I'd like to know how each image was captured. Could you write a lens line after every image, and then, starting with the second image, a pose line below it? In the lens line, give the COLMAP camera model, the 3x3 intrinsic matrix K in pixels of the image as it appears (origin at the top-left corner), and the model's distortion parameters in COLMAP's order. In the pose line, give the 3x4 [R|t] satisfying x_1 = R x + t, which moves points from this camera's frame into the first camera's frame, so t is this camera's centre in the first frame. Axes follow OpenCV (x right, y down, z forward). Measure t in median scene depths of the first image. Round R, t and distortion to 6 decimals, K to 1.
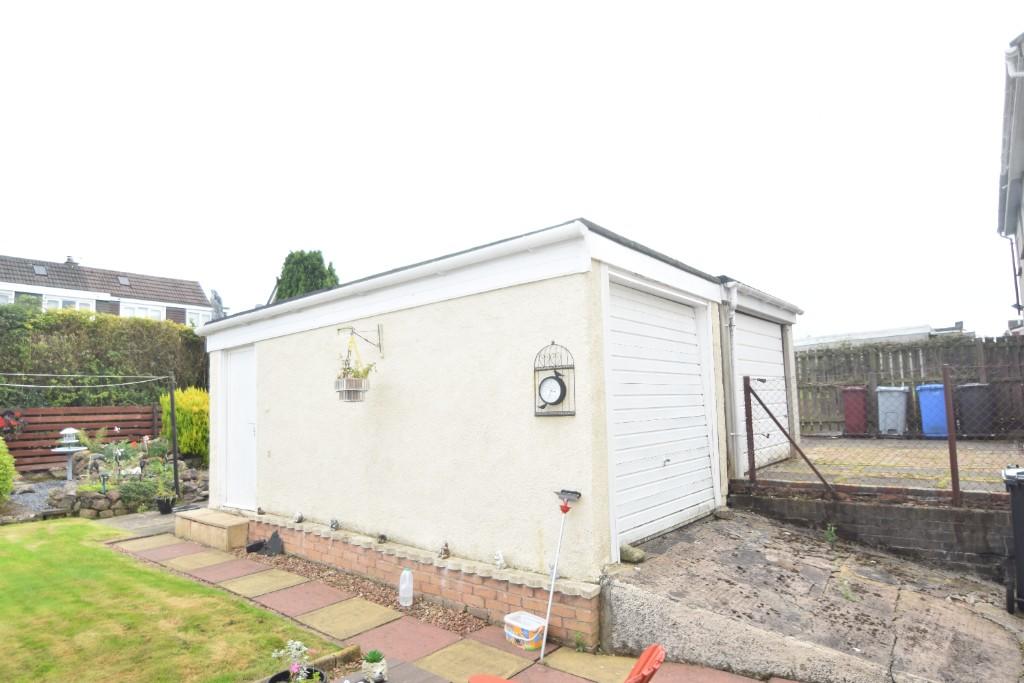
lens RADIAL K [[596.4, 0, 500.8], [0, 596.4, 359.4], [0, 0, 1]] dist [-0.029692, -0.004651]
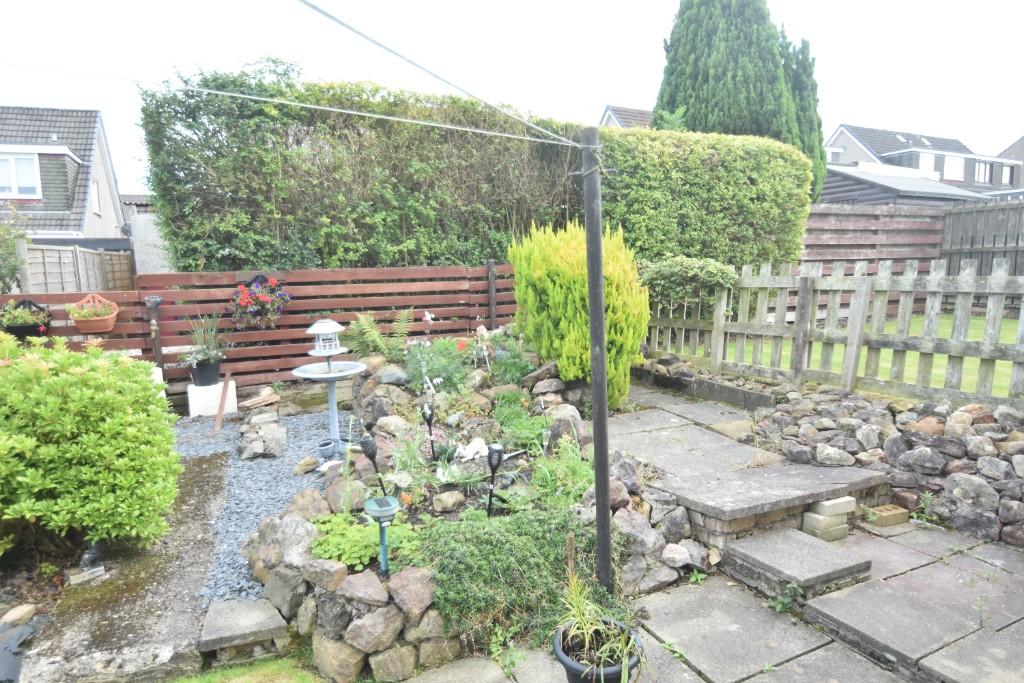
lens RADIAL K [[596.4, 0, 510.5], [0, 596.4, 341.4], [0, 0, 1]] dist [-0.029692, -0.004651]
pose [[0.894766, 0.060787, -0.442379, -0.365416], [0.030085, 0.980233, 0.195544, 0.045419], [0.445521, -0.188275, 0.875250, 0.581069]]
